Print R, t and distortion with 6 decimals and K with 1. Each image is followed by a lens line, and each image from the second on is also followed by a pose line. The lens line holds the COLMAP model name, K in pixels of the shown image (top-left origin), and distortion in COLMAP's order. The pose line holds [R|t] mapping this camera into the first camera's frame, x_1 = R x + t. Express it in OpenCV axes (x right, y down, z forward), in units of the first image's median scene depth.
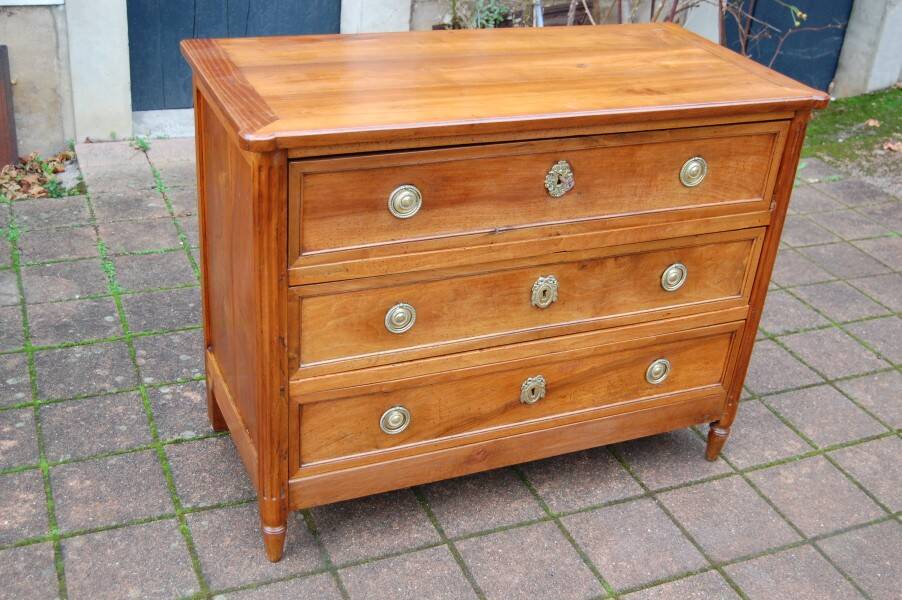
lens RADIAL K [[1039.1, 0, 445.8], [0, 1039.1, 303.4], [0, 0, 1]] dist [-0.054989, 0.000000]
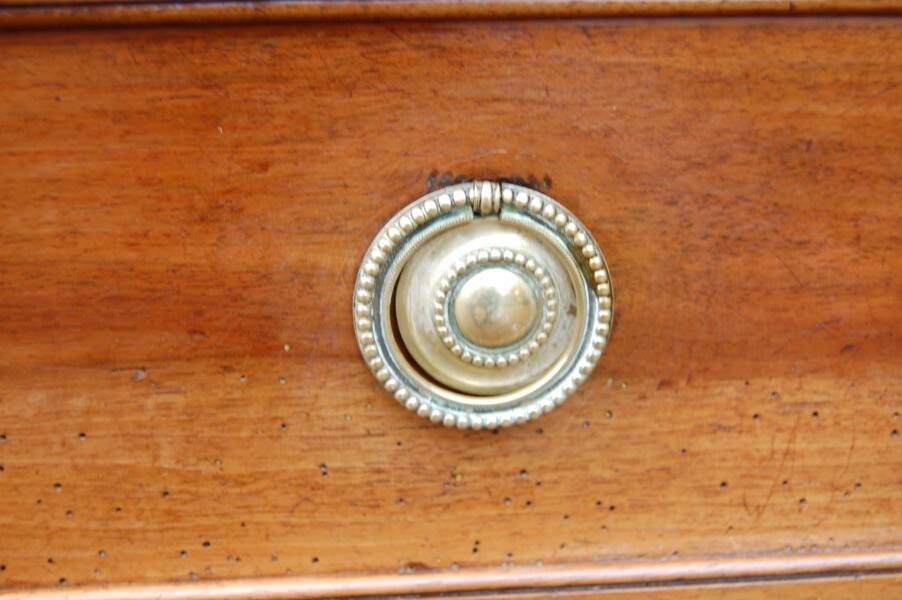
lens RADIAL K [[949.7, 0, 448.6], [0, 949.7, 295.8], [0, 0, 1]] dist [-0.058985, 0.000000]
pose [[0.940143, 0.032364, -0.339240, -0.001127], [-0.095437, 0.980650, -0.170931, -0.063835], [0.327143, 0.193076, 0.925040, 0.723244]]
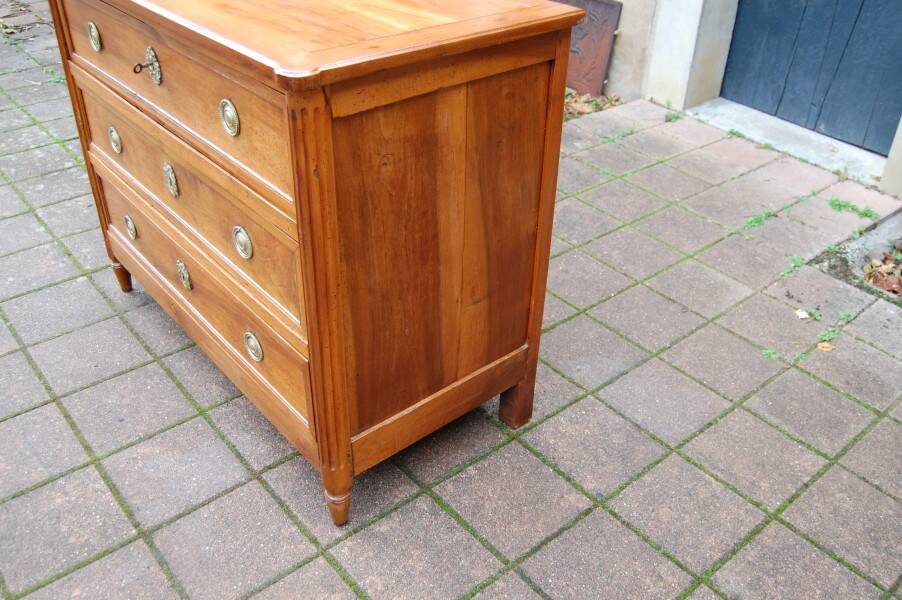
lens RADIAL K [[812.2, 0, 451.6], [0, 812.2, 294.7], [0, 0, 1]] dist [-0.078025, 0.016998]
pose [[0.299800, 0.468124, -0.831252, 0.827663], [-0.464157, 0.832822, 0.301605, -0.264645], [0.833474, 0.295411, 0.466963, 0.820914]]
